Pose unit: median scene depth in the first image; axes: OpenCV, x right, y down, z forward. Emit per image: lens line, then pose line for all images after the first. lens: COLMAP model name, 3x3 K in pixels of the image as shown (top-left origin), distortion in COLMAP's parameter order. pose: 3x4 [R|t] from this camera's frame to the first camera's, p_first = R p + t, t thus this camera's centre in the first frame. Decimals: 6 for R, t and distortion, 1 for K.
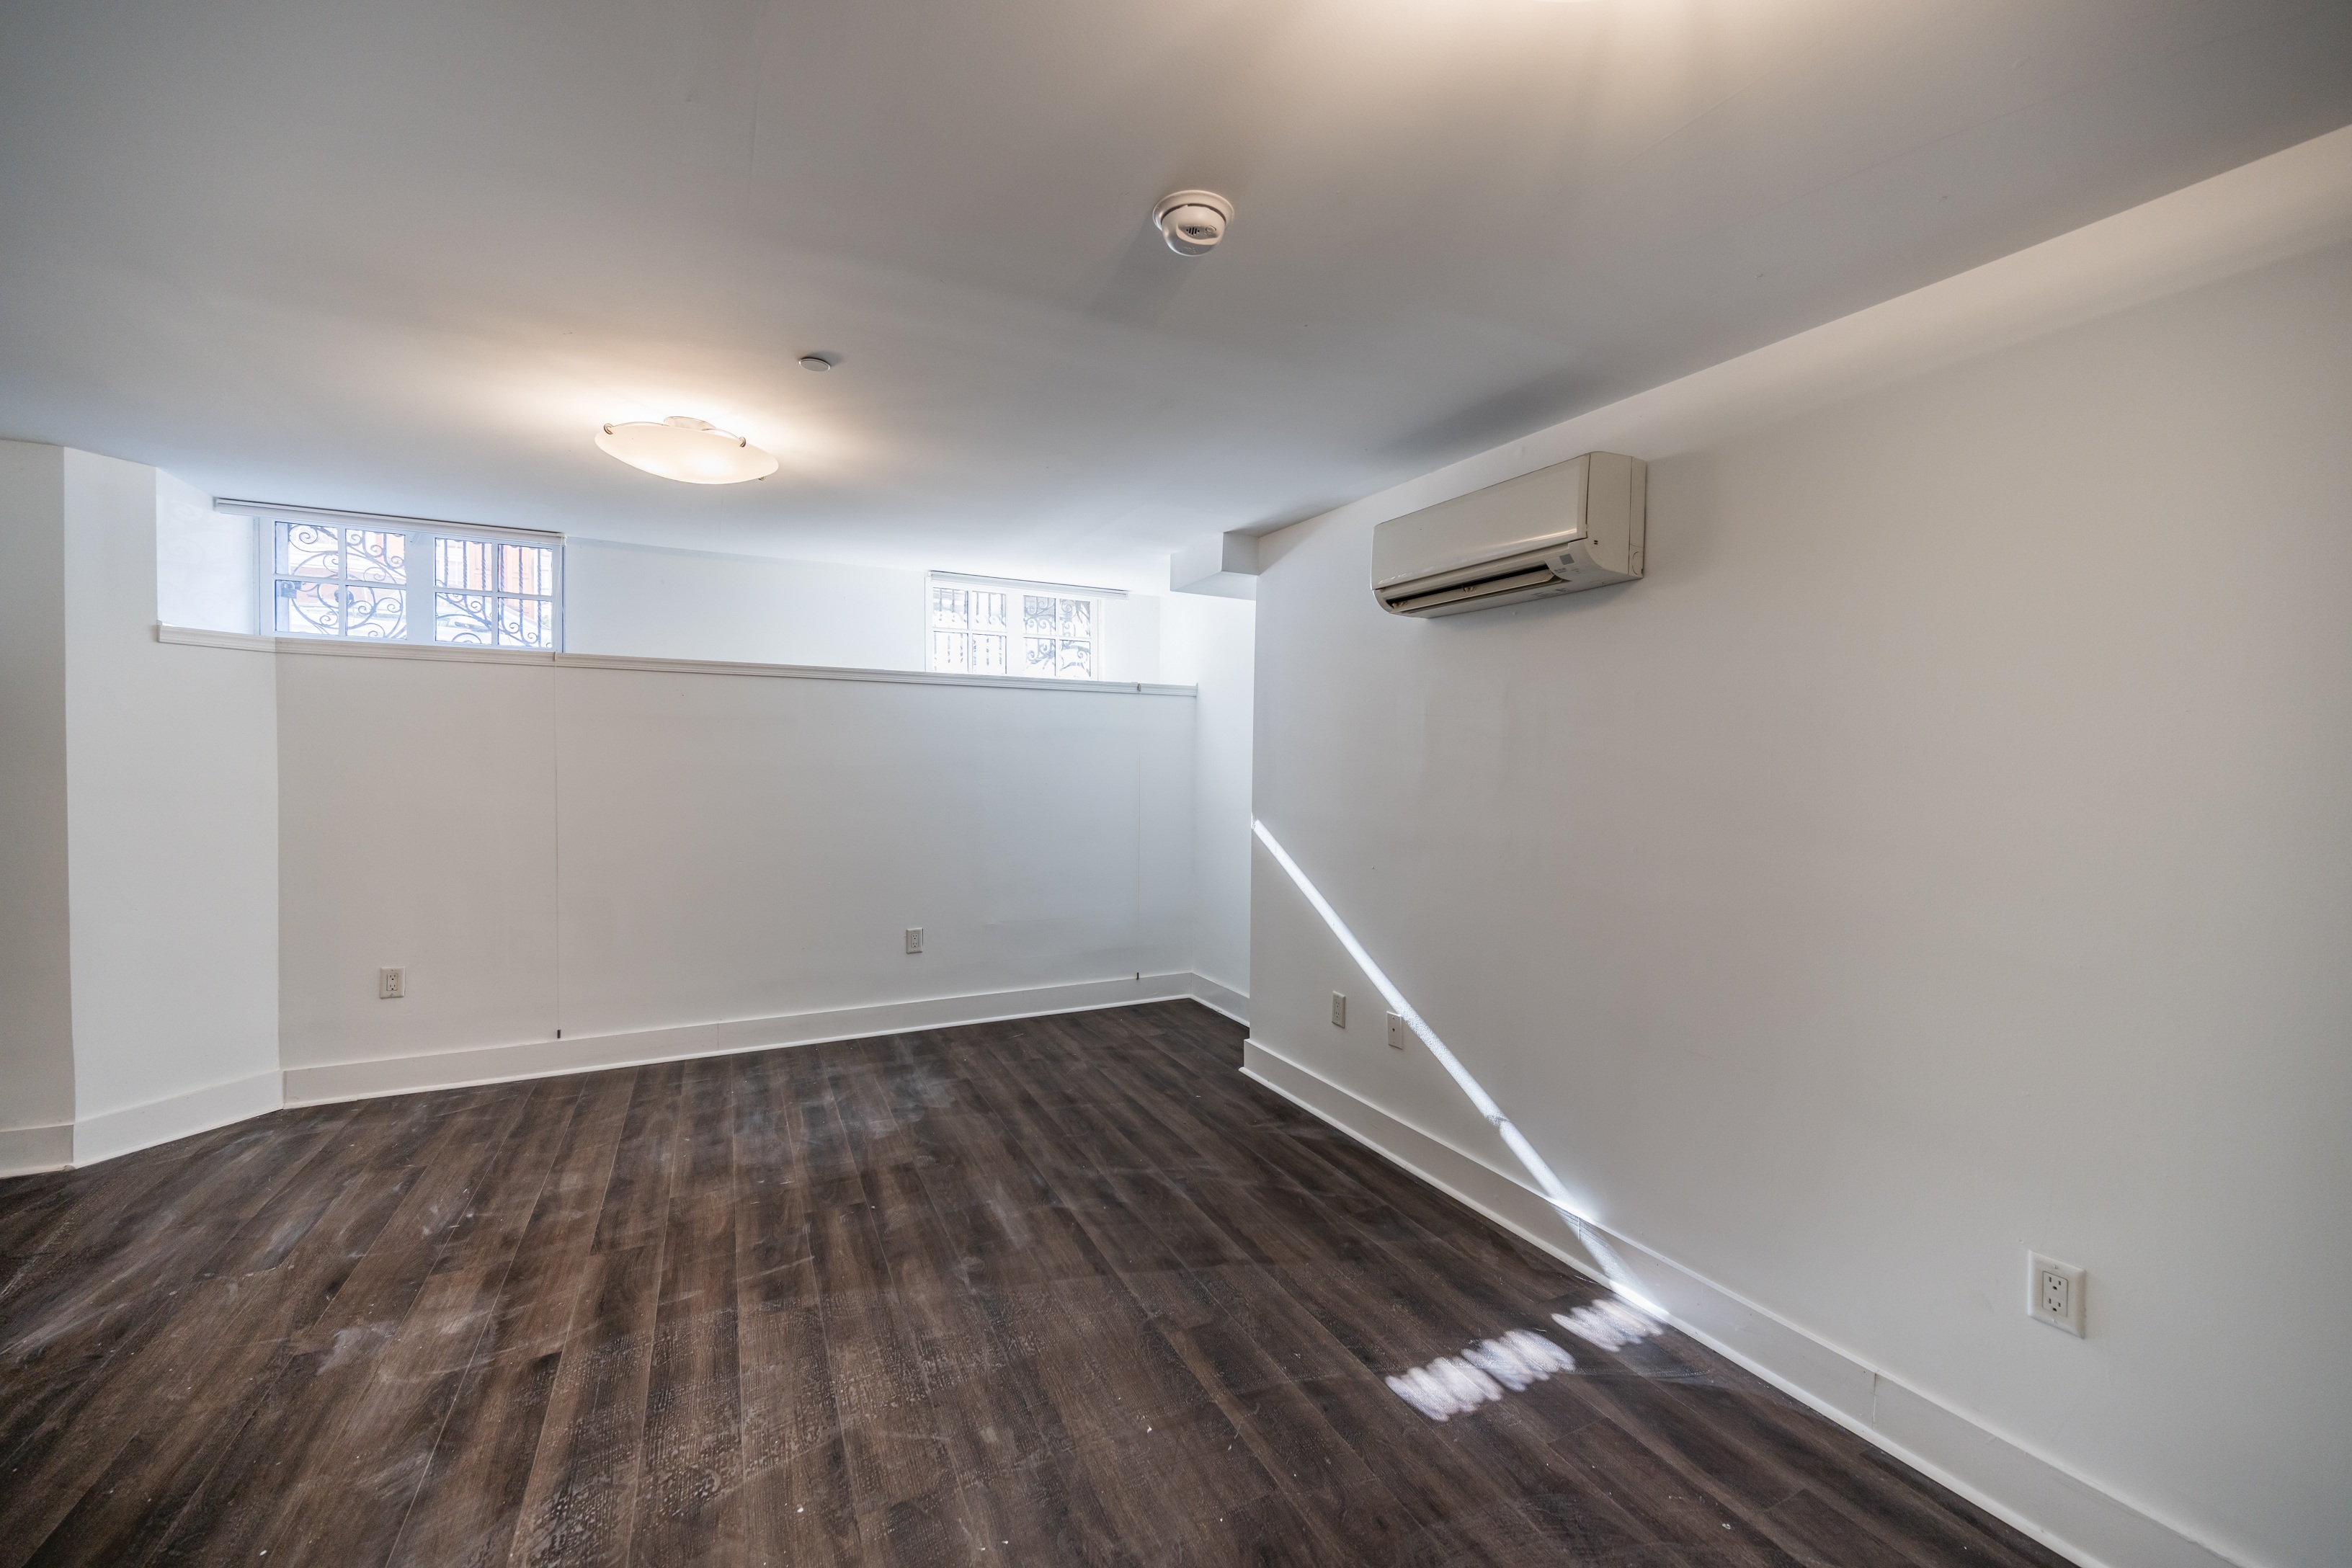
lens RADIAL K [[937.8, 0, 1181.7], [0, 937.8, 772.9], [0, 0, 1]] dist [-0.001721, -0.000397]
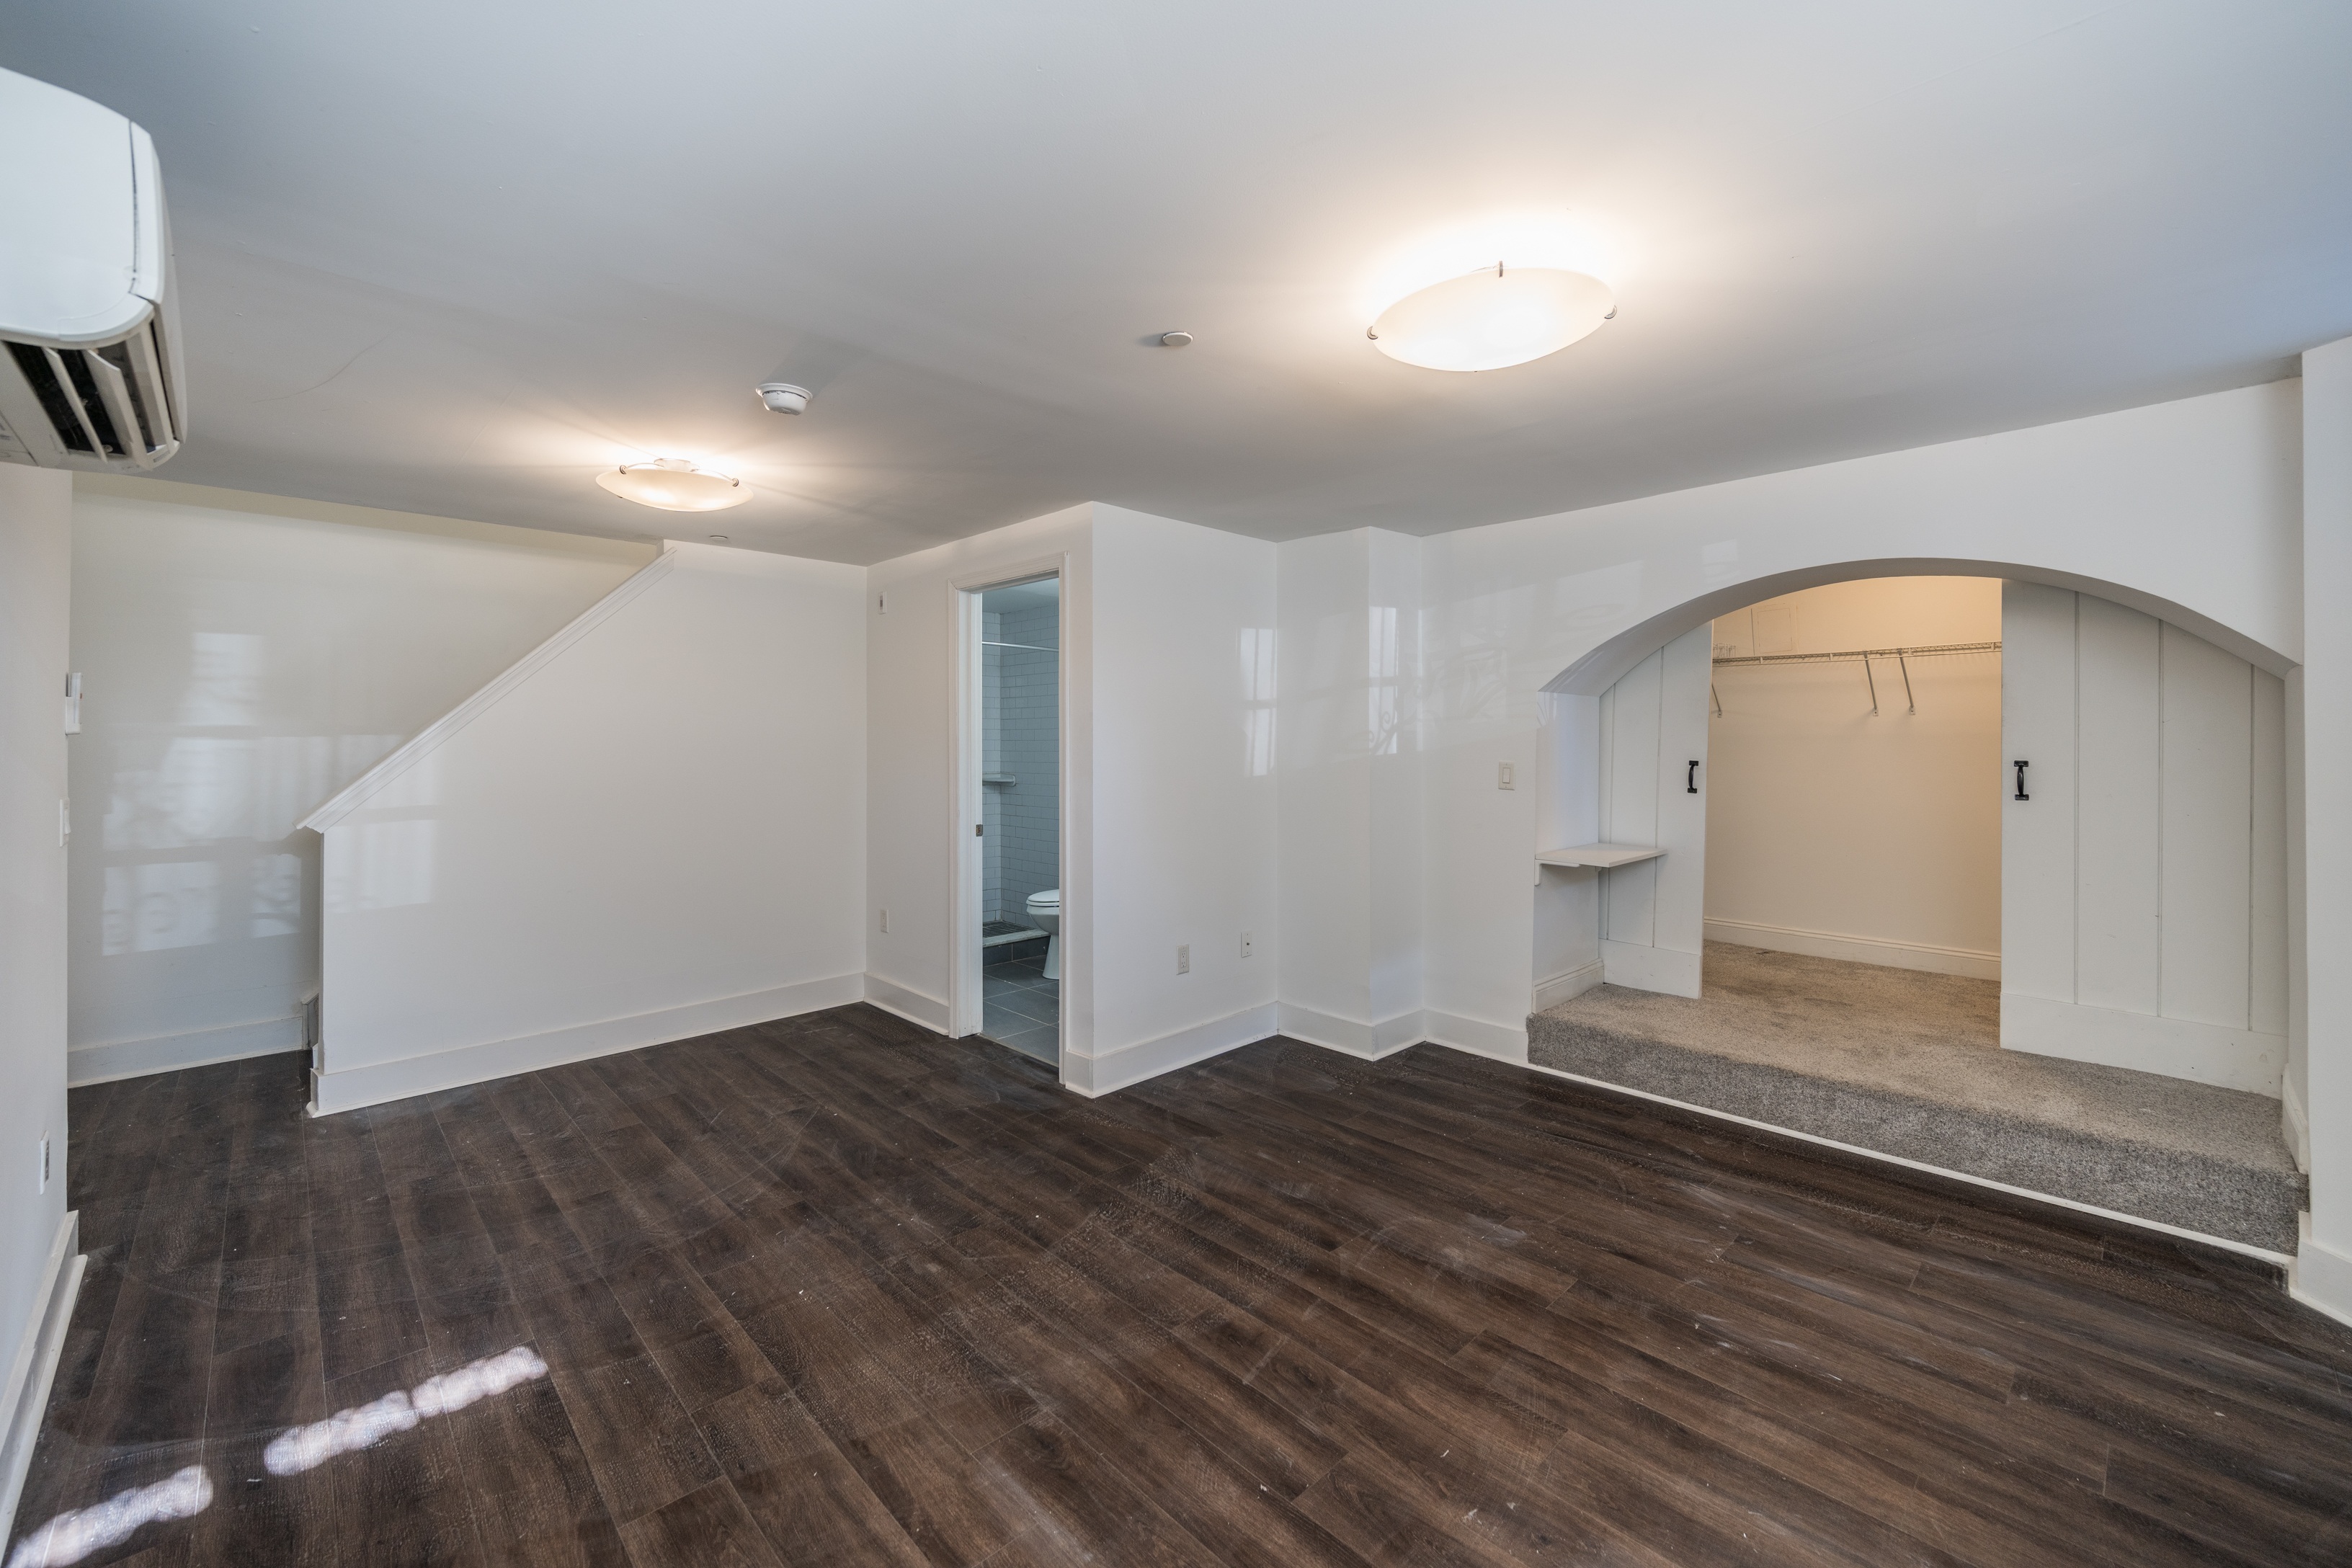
lens RADIAL K [[944.2, 0, 1166.8], [0, 944.2, 742.8], [0, 0, 1]] dist [-0.002151, -0.000438]
pose [[-0.957042, -0.007222, -0.289858, -0.105871], [-0.012430, 0.999793, 0.016133, -0.036745], [0.289682, 0.019043, -0.956934, 1.887864]]
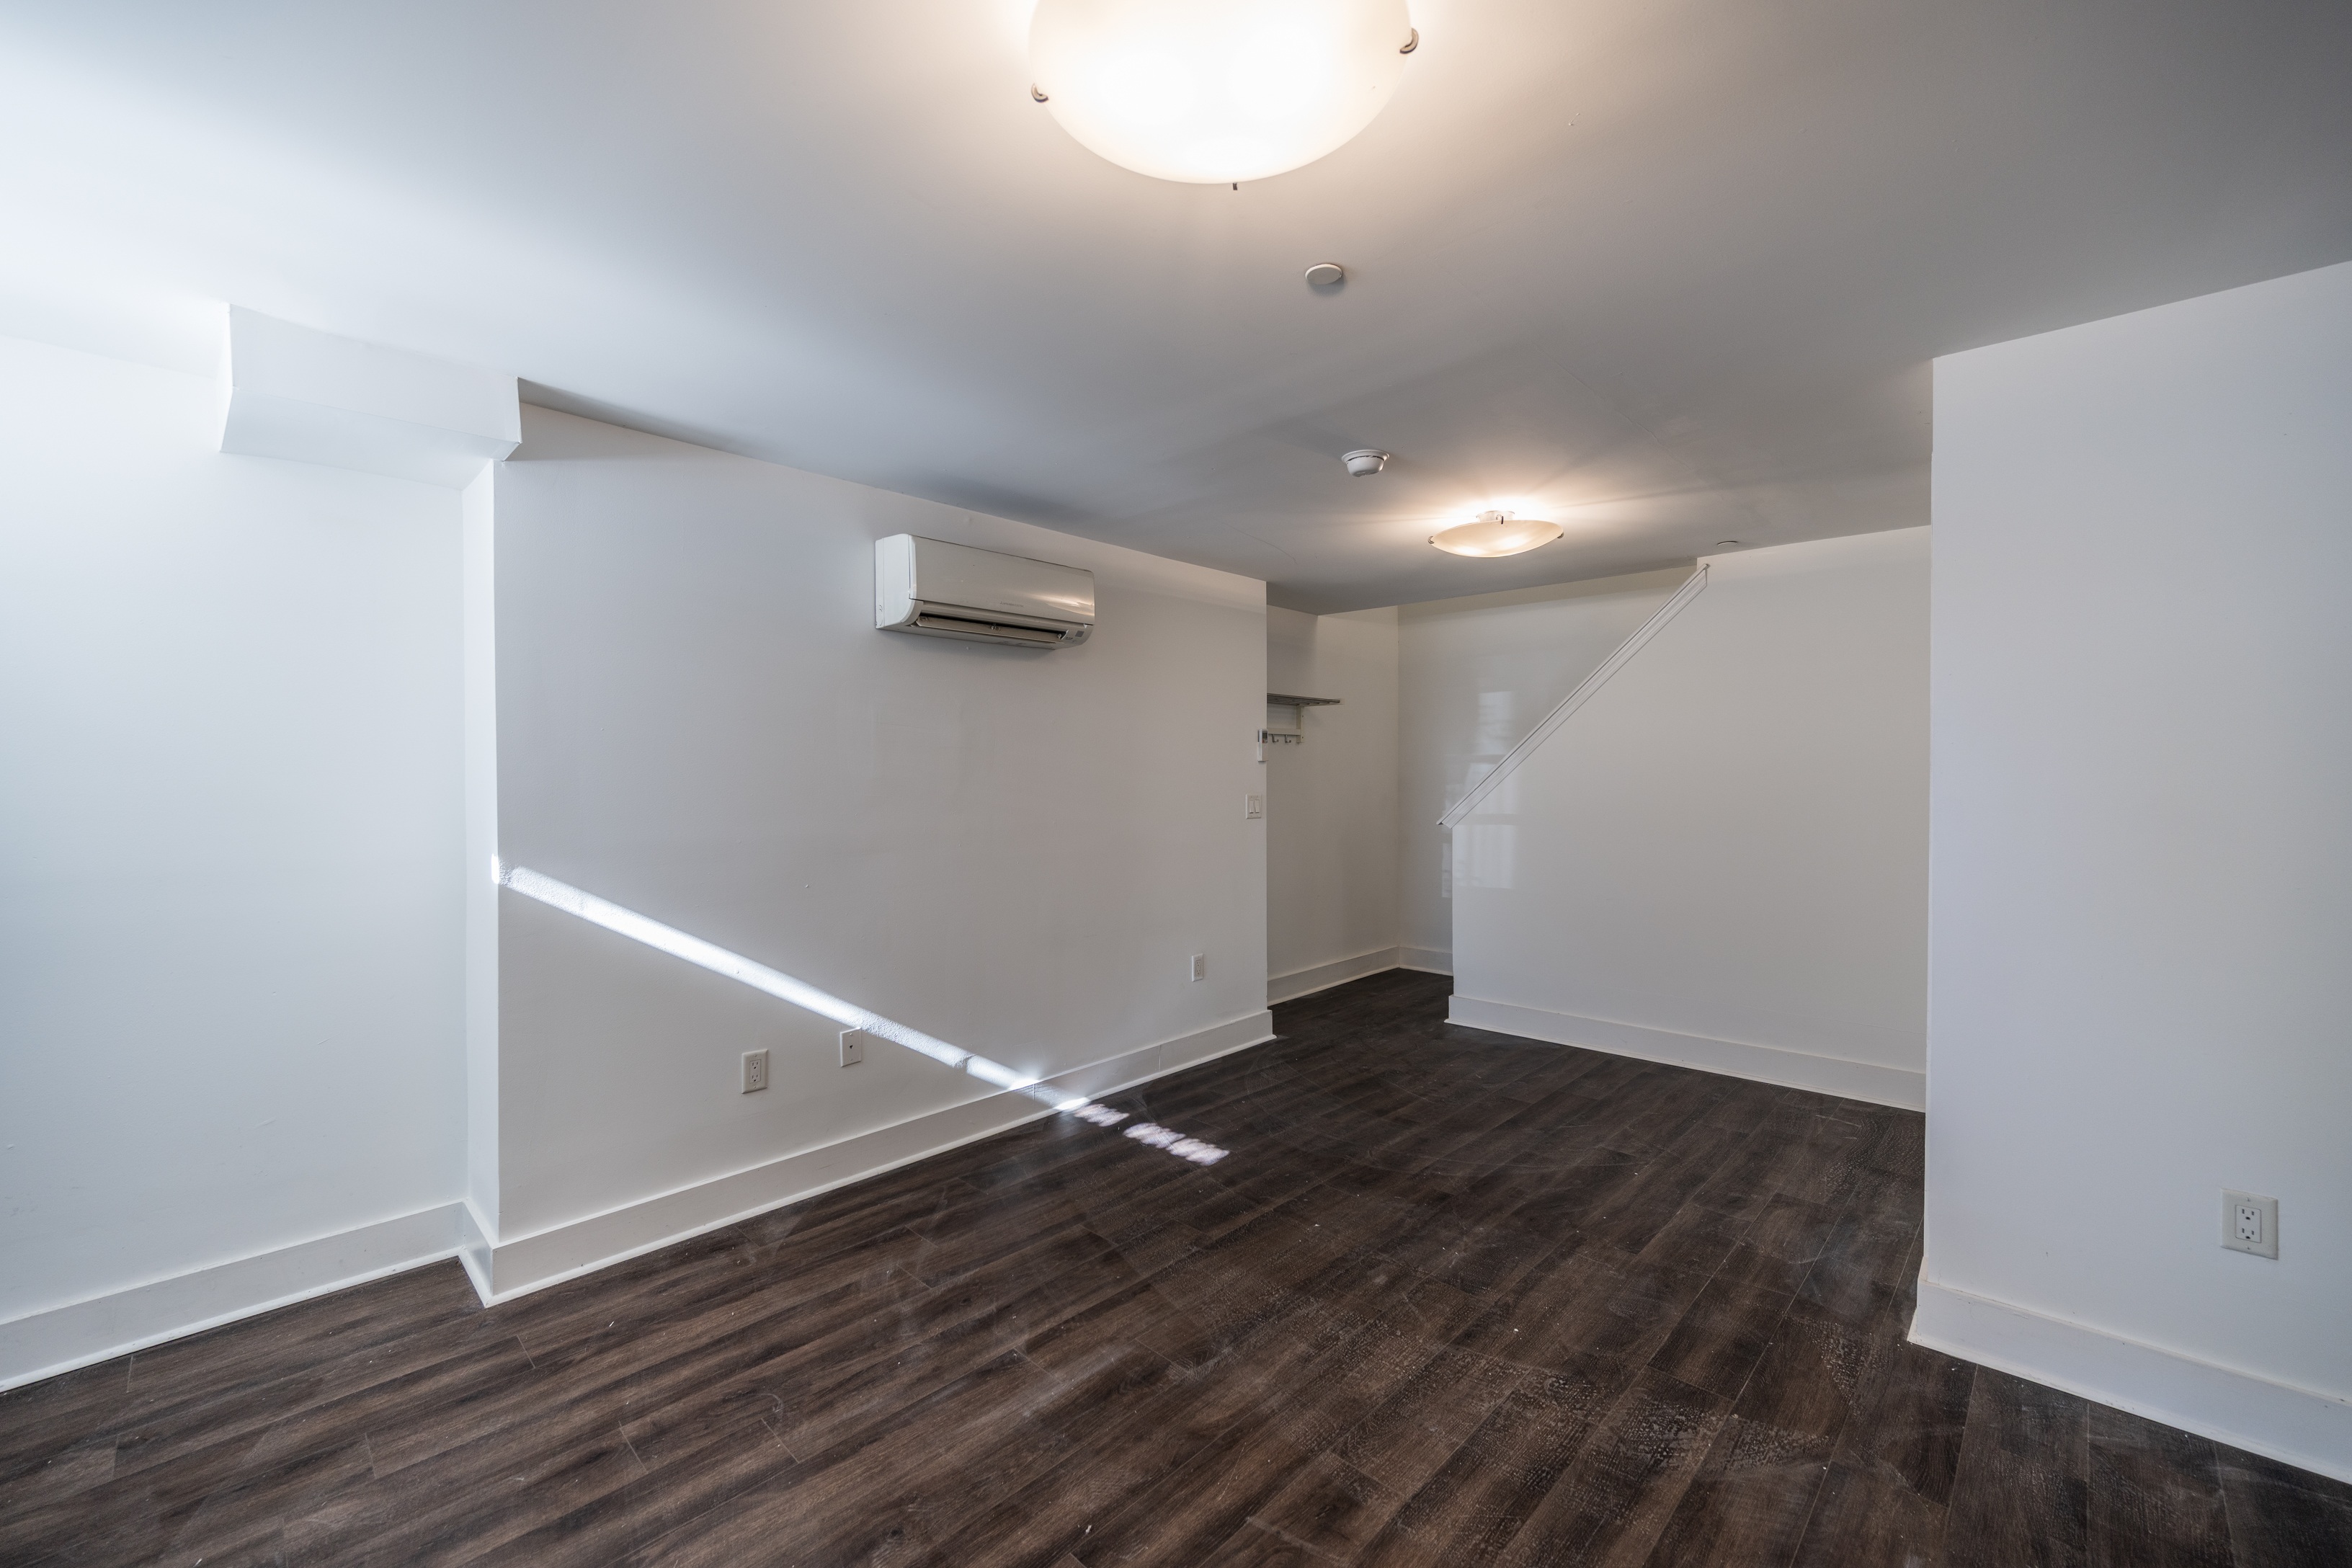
lens RADIAL K [[937.8, 0, 1181.7], [0, 937.8, 772.9], [0, 0, 1]] dist [-0.001721, -0.000397]
pose [[-0.339846, -0.012930, 0.940392, -1.087765], [0.013917, 0.999727, 0.018775, -0.029174], [-0.940378, 0.019468, -0.339573, 1.375607]]
